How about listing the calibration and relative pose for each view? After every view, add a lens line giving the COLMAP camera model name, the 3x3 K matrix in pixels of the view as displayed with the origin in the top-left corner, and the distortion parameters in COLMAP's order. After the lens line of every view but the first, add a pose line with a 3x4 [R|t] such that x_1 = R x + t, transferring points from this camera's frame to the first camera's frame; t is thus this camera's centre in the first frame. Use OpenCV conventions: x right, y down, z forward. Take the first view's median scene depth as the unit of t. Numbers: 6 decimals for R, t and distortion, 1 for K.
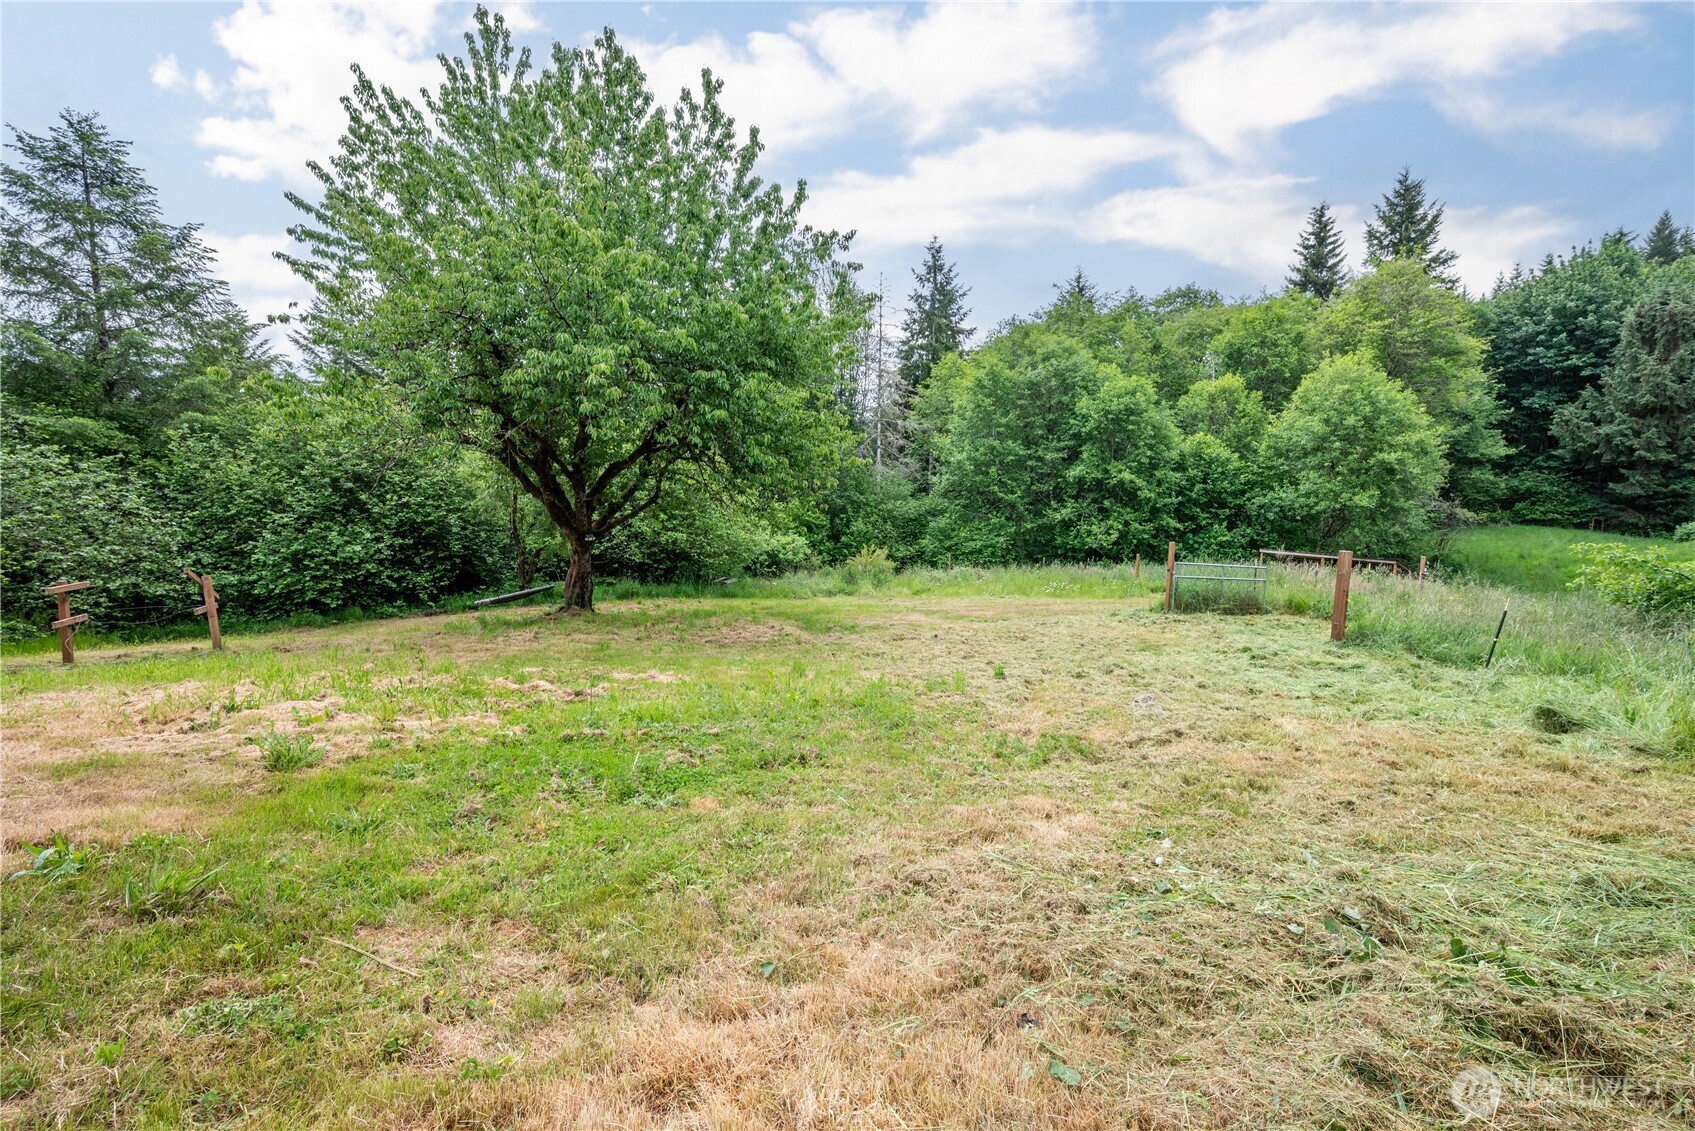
lens RADIAL K [[719.5, 0, 855.1], [0, 719.5, 580.2], [0, 0, 1]] dist [-0.002616, 0.000757]
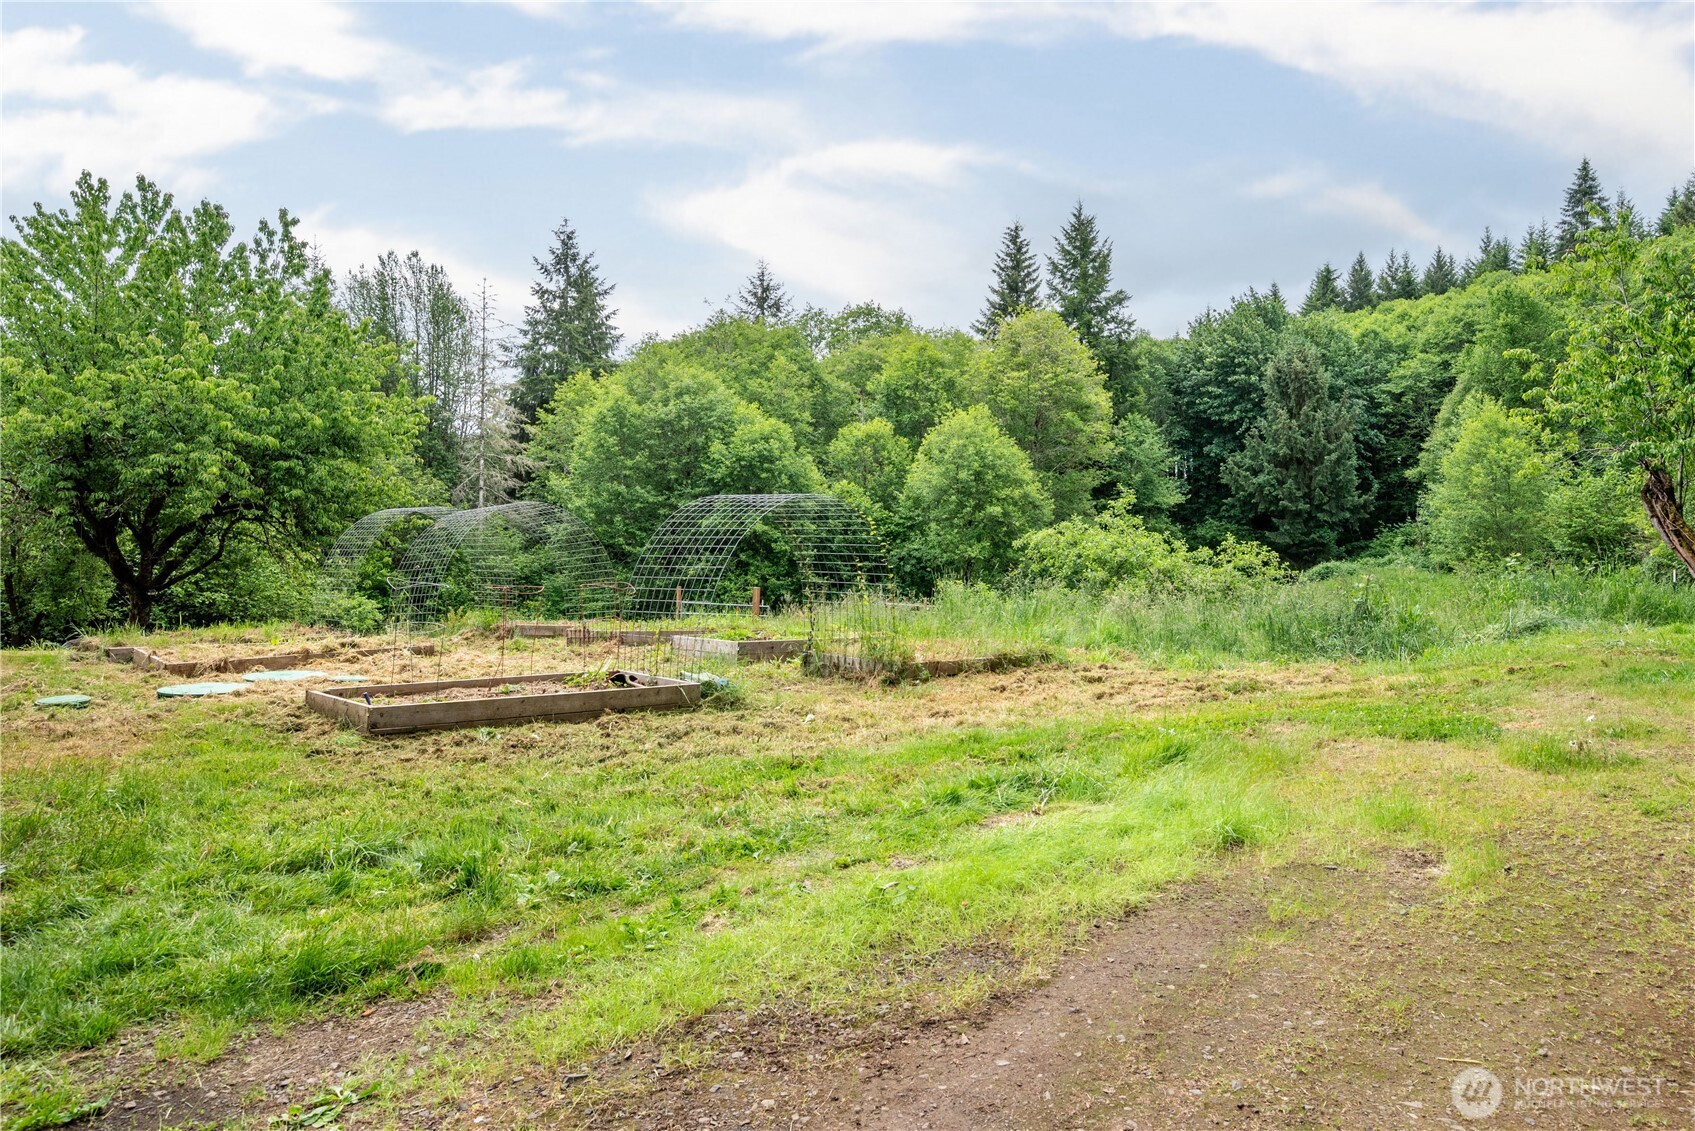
lens RADIAL K [[1089.1, 0, 889.8], [0, 1089.1, 536.5], [0, 0, 1]] dist [-0.000105, 0.000852]
pose [[0.934088, -0.001100, 0.357041, 0.036996], [0.045715, 0.992133, -0.116542, 0.042075], [-0.354104, 0.125182, 0.926790, -0.394082]]
